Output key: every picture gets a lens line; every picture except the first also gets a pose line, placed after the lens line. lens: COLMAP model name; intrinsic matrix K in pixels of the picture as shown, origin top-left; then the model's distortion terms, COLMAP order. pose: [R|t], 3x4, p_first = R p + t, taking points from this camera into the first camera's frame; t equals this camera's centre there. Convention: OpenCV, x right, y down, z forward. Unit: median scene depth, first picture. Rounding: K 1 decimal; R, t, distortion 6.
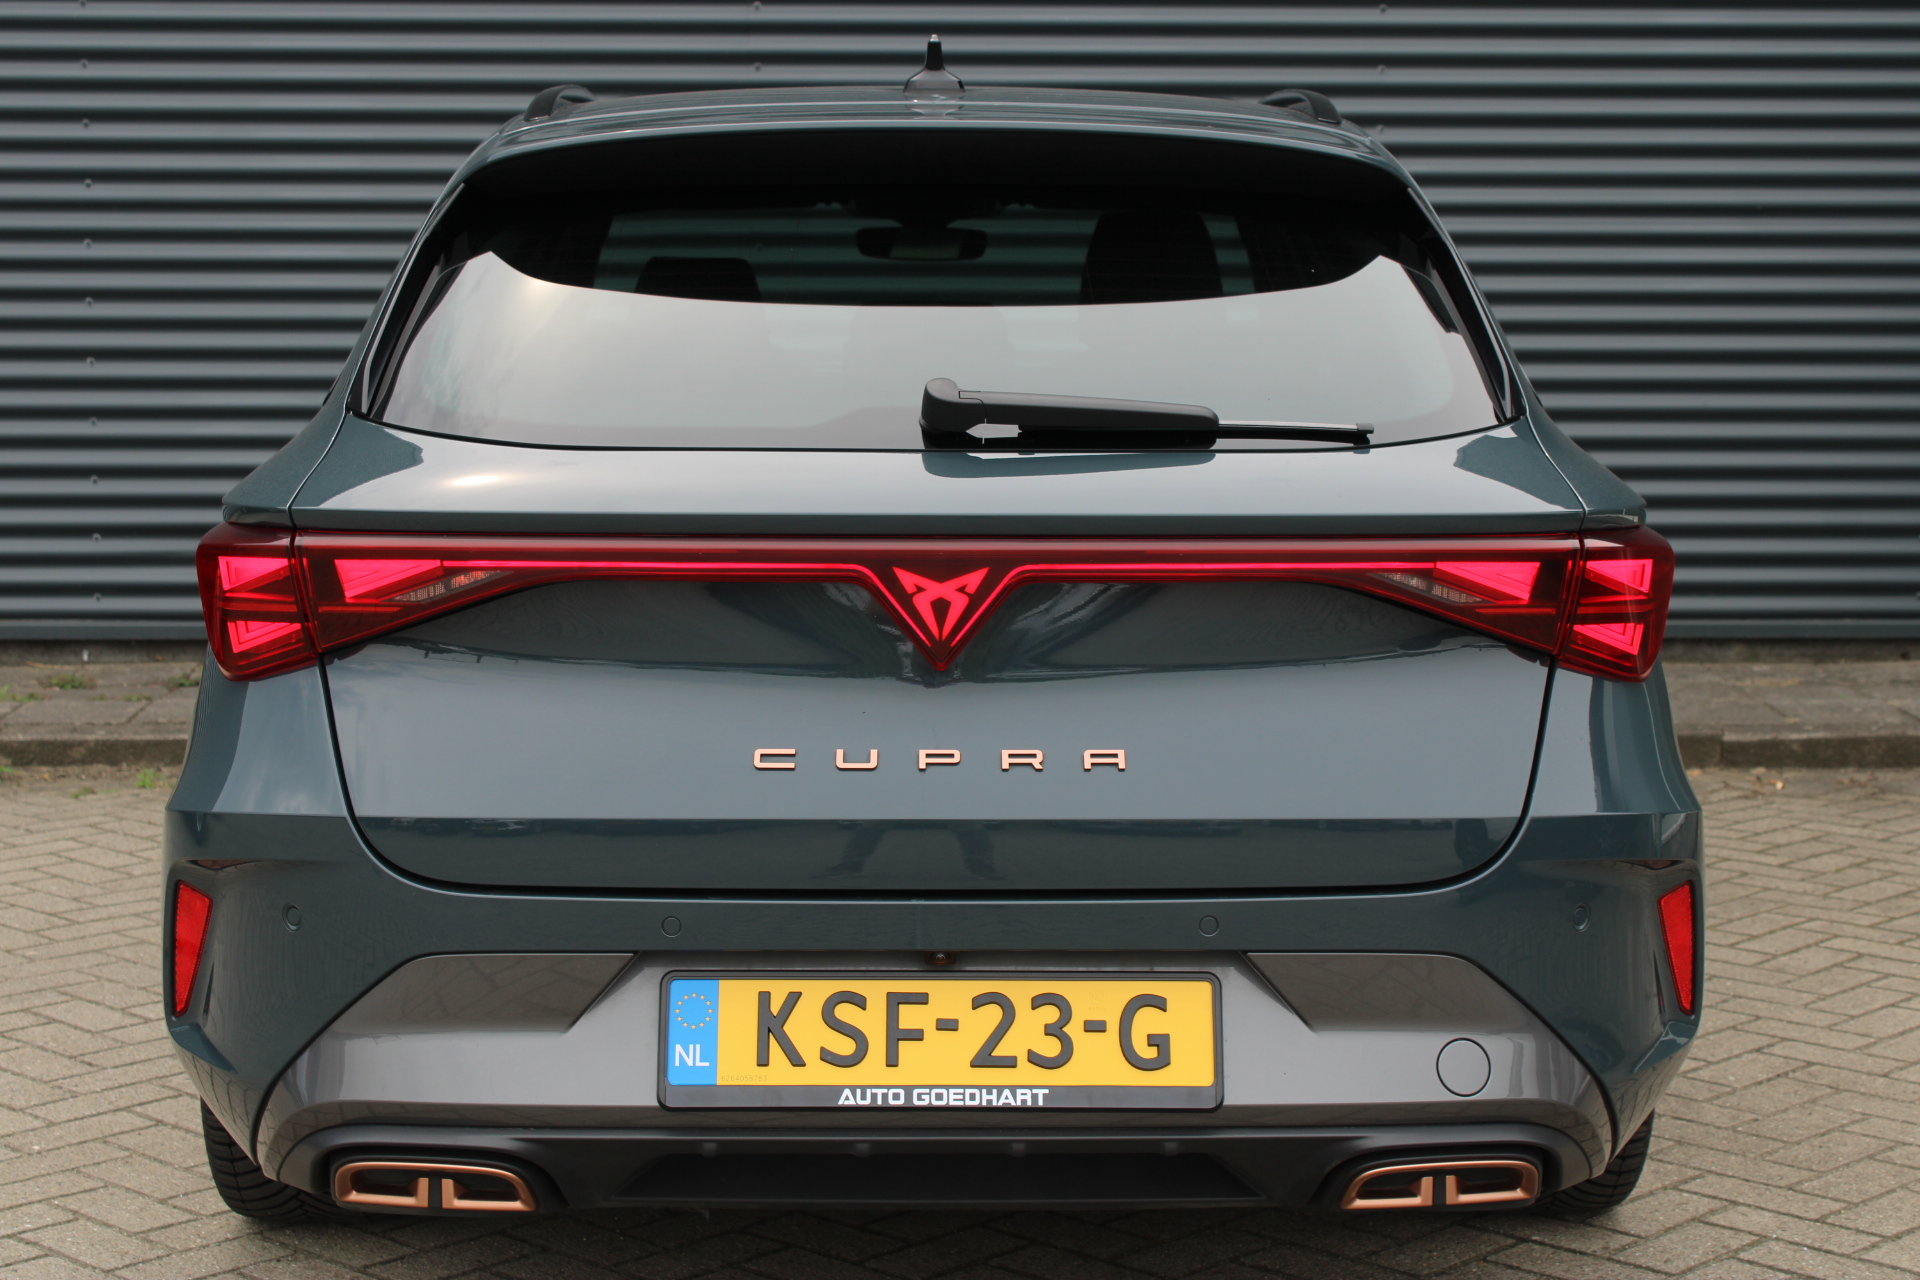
lens RADIAL K [[3324.2, 0, 960.4], [0, 3324.2, 656.2], [0, 0, 1]] dist [0.035890, 0.000000]
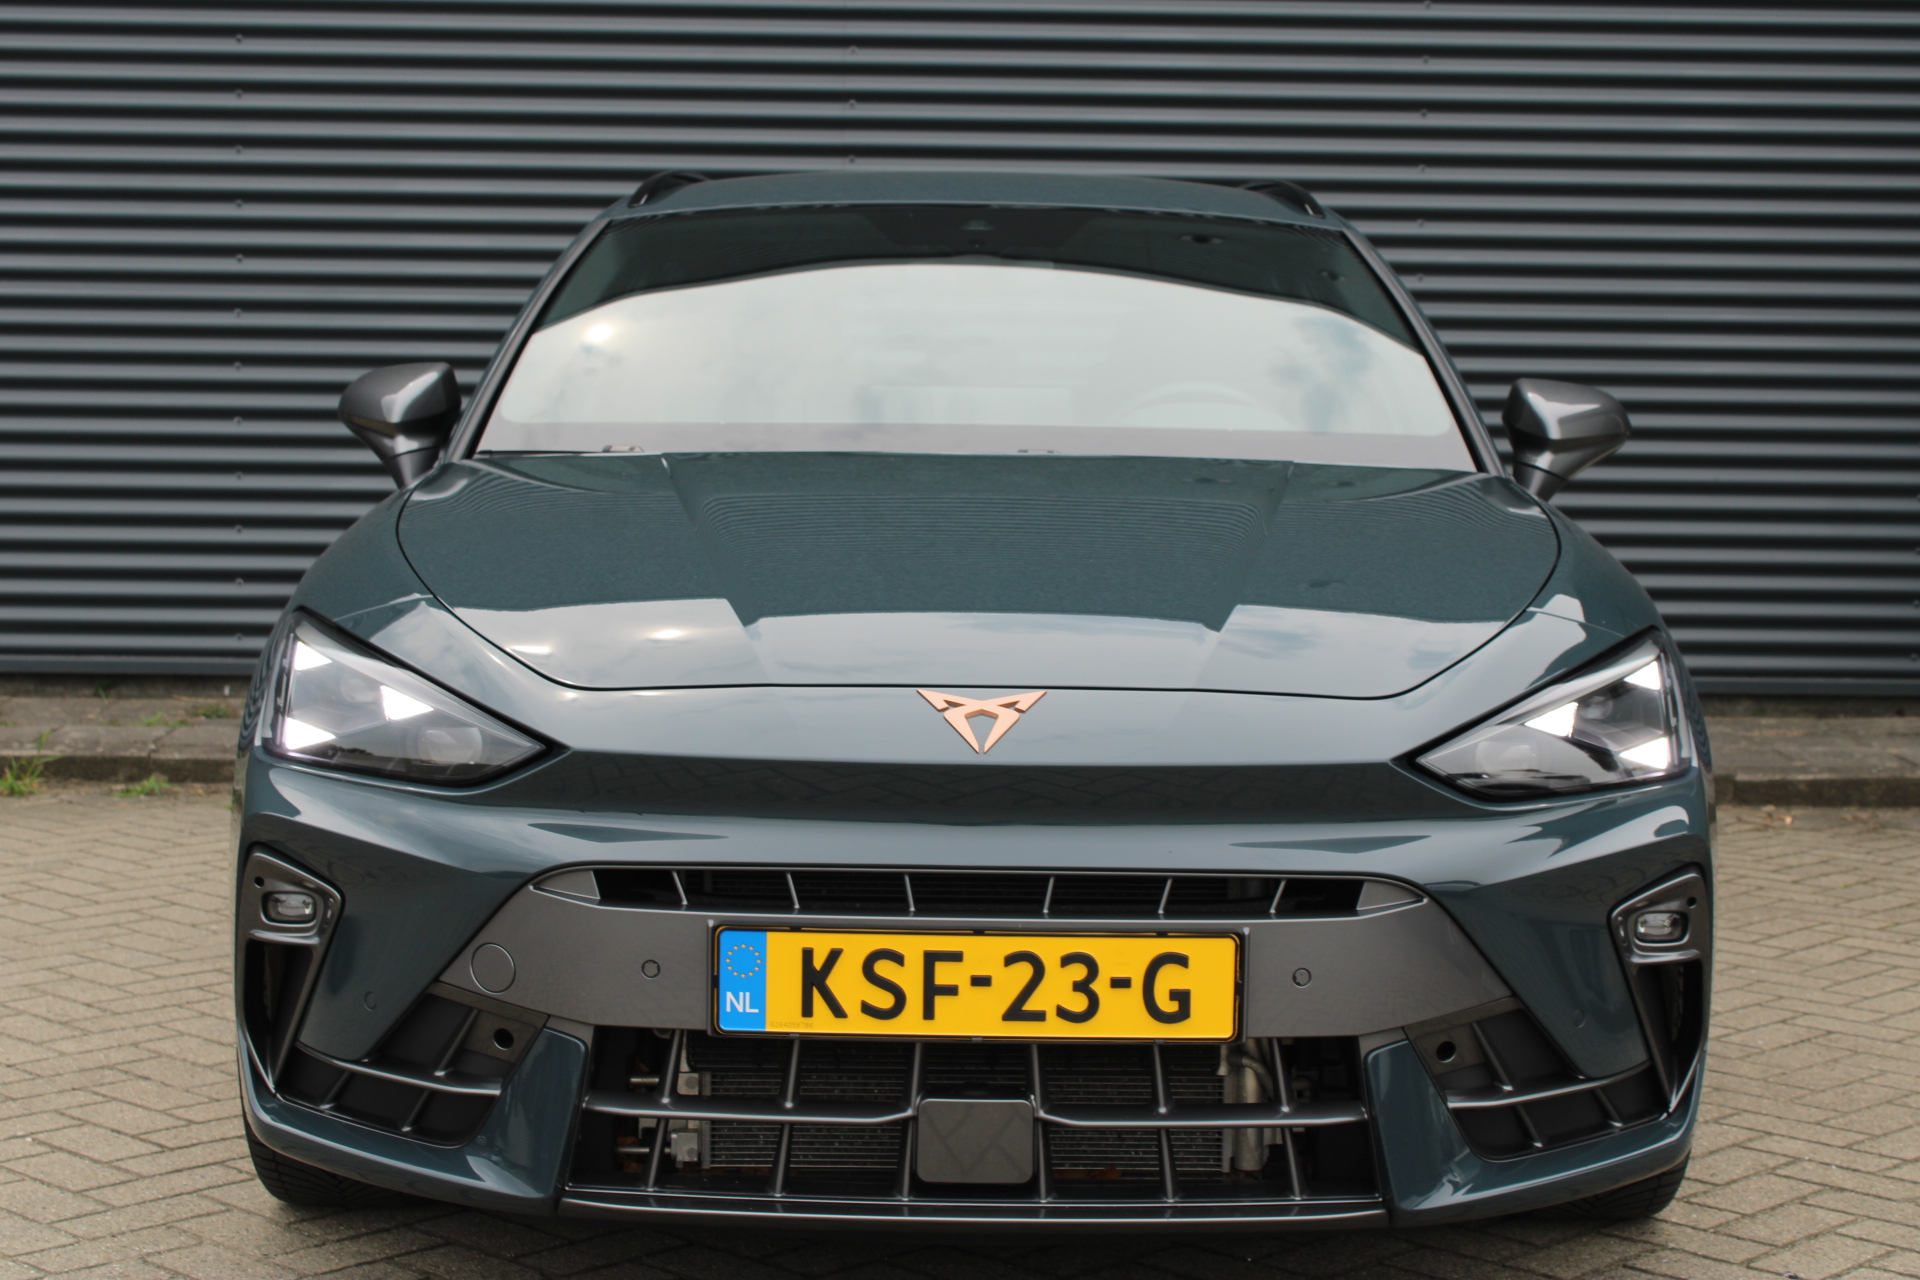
lens RADIAL K [[3174.6, 0, 966.9], [0, 3174.6, 641.6], [0, 0, 1]] dist [0.027377, 0.000000]
pose [[0.999928, 0.011519, -0.003492, -0.025418], [-0.011645, 0.999186, -0.038613, 0.030870], [0.003044, 0.038651, 0.999248, -0.053881]]
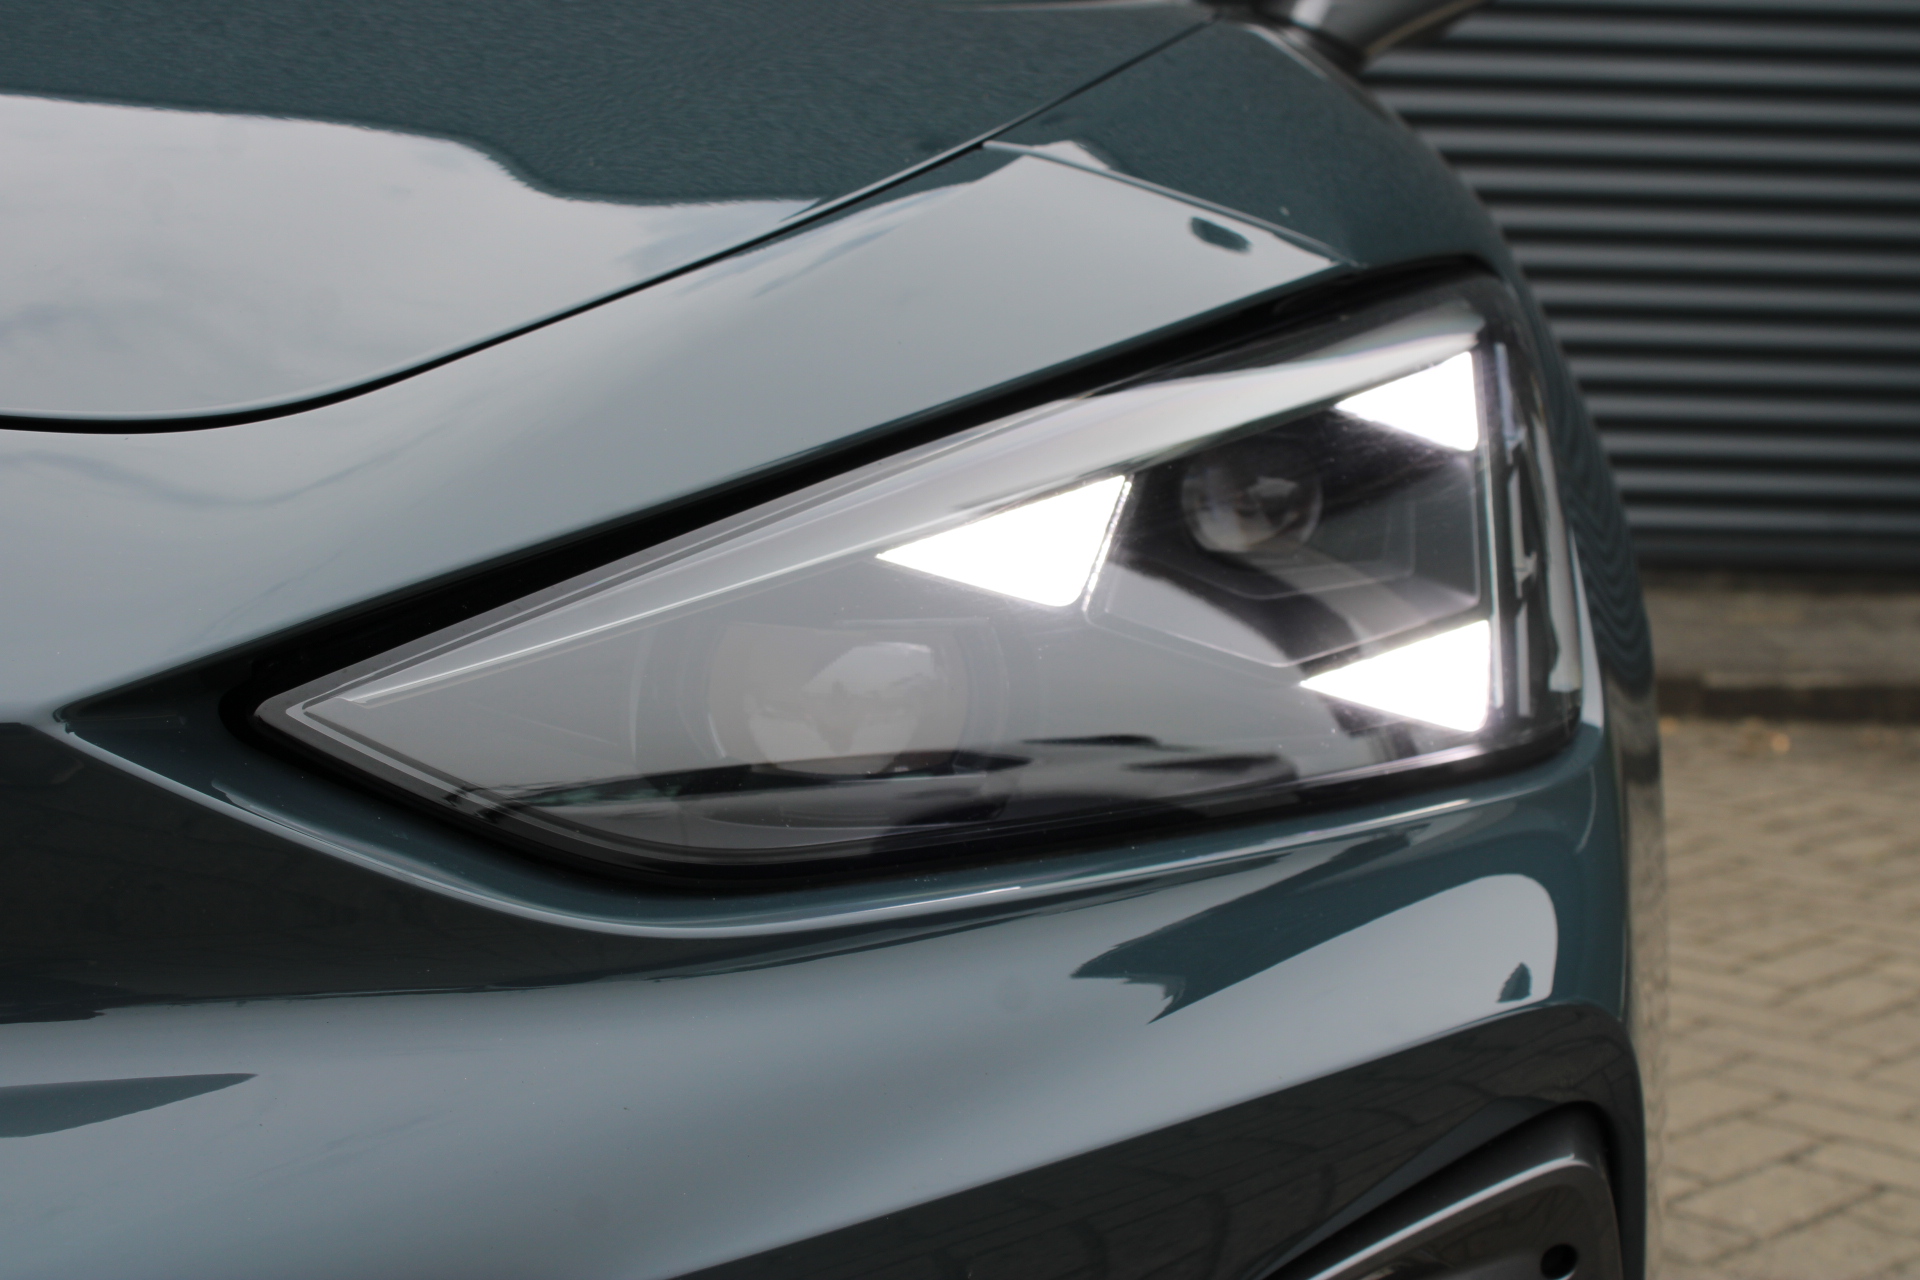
lens RADIAL K [[3174.6, 0, 956.8], [0, 3174.6, 634.1], [0, 0, 1]] dist [0.027377, 0.000000]
pose [[0.999673, 0.025185, 0.004511, 0.075091], [-0.025178, 0.999682, -0.001623, 0.025978], [-0.004550, 0.001509, 0.999989, 0.376528]]
